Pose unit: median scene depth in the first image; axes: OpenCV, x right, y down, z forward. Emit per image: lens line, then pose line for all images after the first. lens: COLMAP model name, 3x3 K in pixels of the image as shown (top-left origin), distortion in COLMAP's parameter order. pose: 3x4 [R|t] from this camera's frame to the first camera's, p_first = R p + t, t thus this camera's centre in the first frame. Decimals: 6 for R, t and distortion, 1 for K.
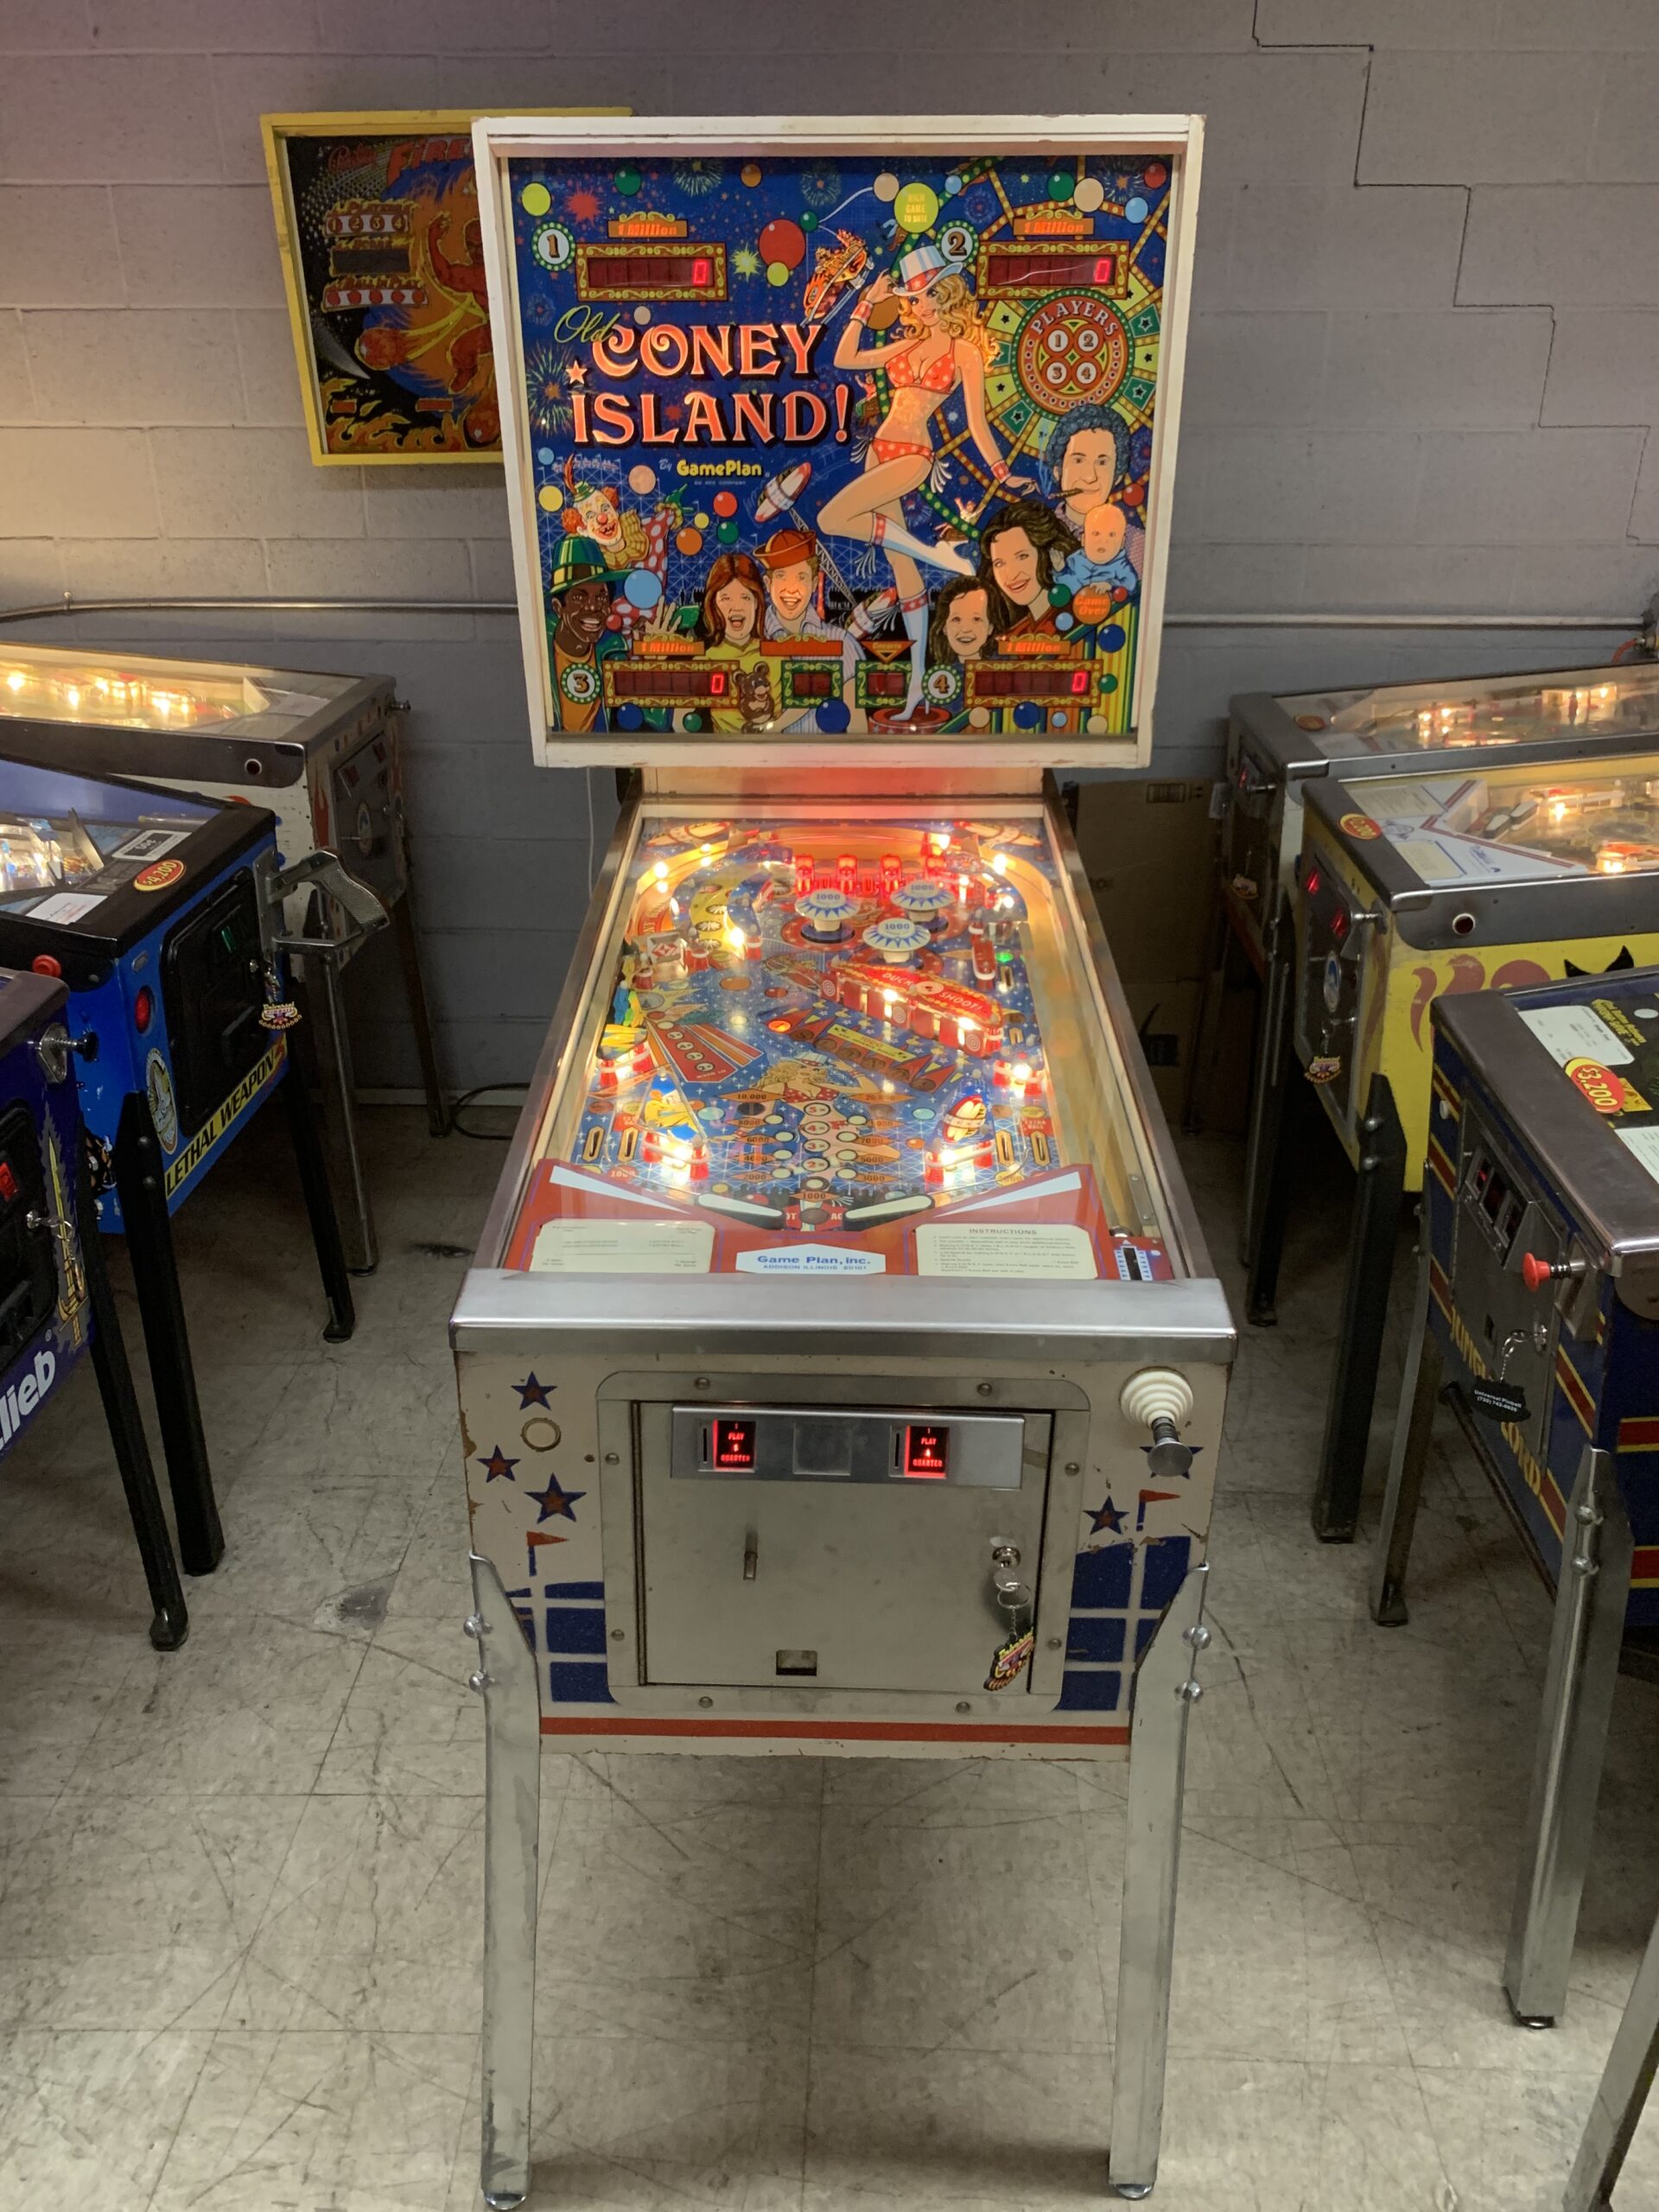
lens RADIAL K [[1712.6, 0, 828.6], [0, 1712.6, 1103.2], [0, 0, 1]] dist [0.033255, -0.051403]
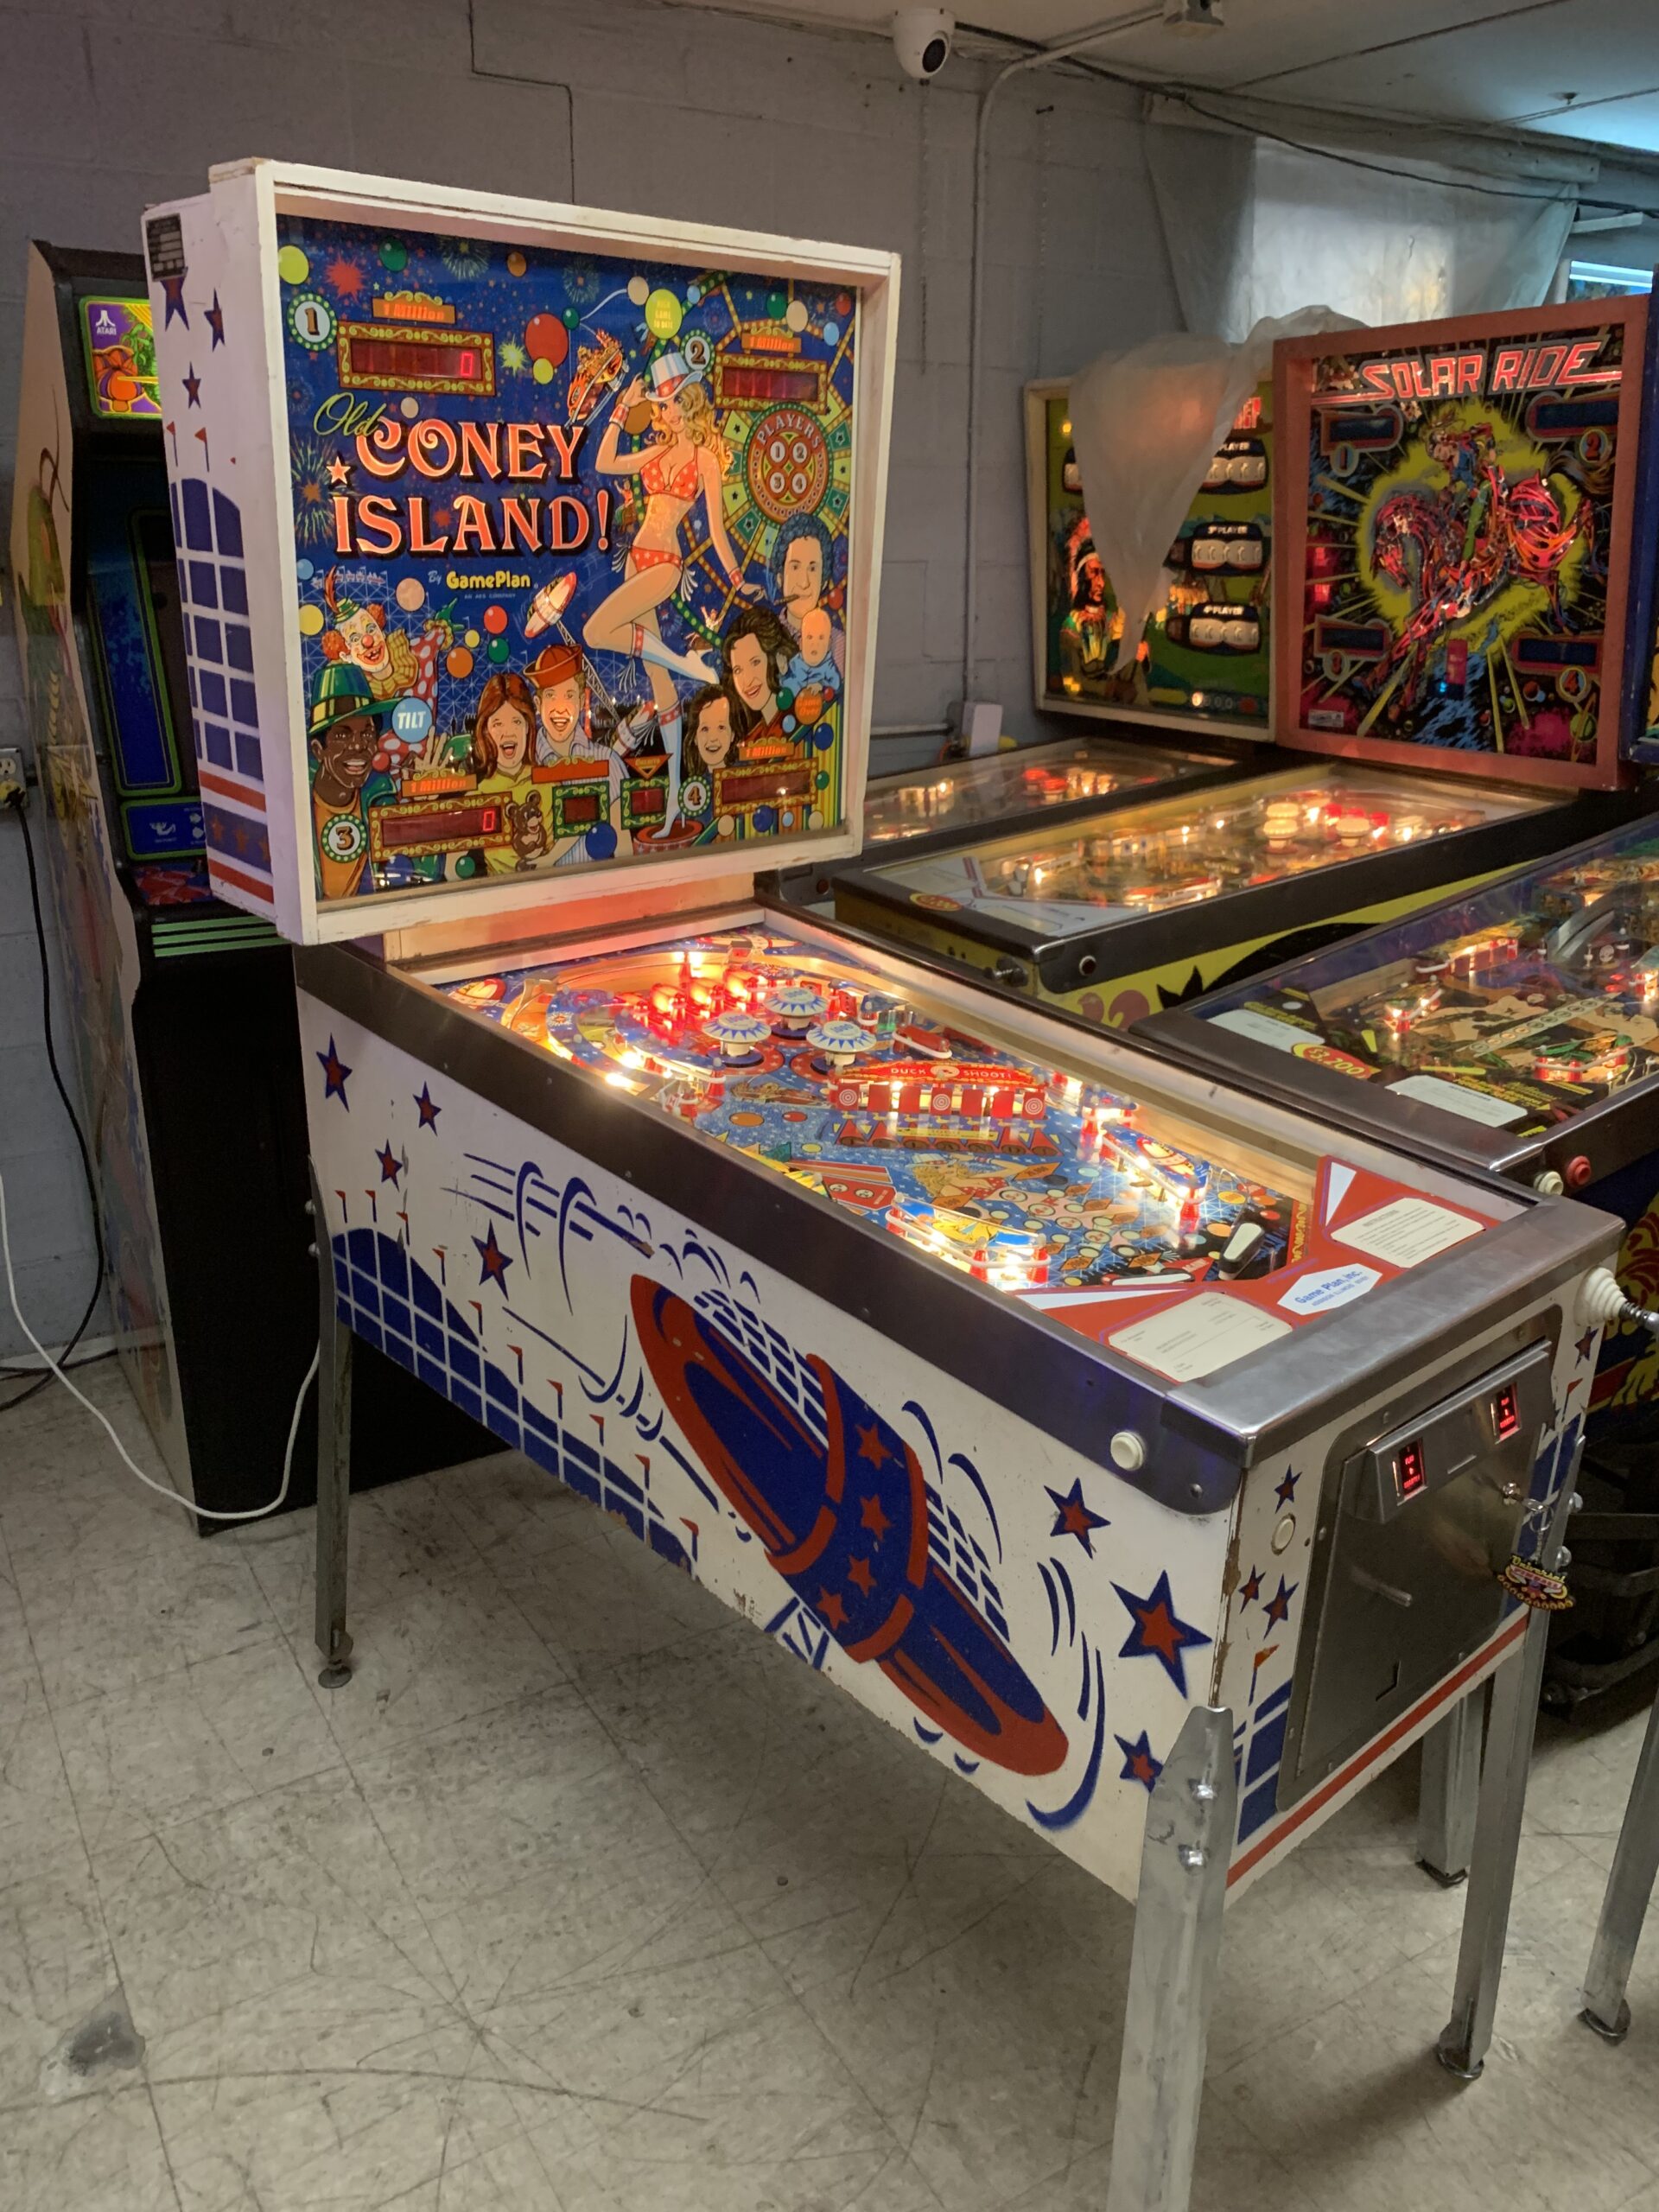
lens RADIAL K [[1712.6, 0, 851.9], [0, 1712.6, 1116.6], [0, 0, 1]] dist [0.033255, -0.051403]
pose [[0.724681, -0.222037, 0.652332, -0.581267], [0.277068, 0.960659, 0.019186, -0.069047], [-0.630928, 0.166837, 0.757690, 0.258105]]
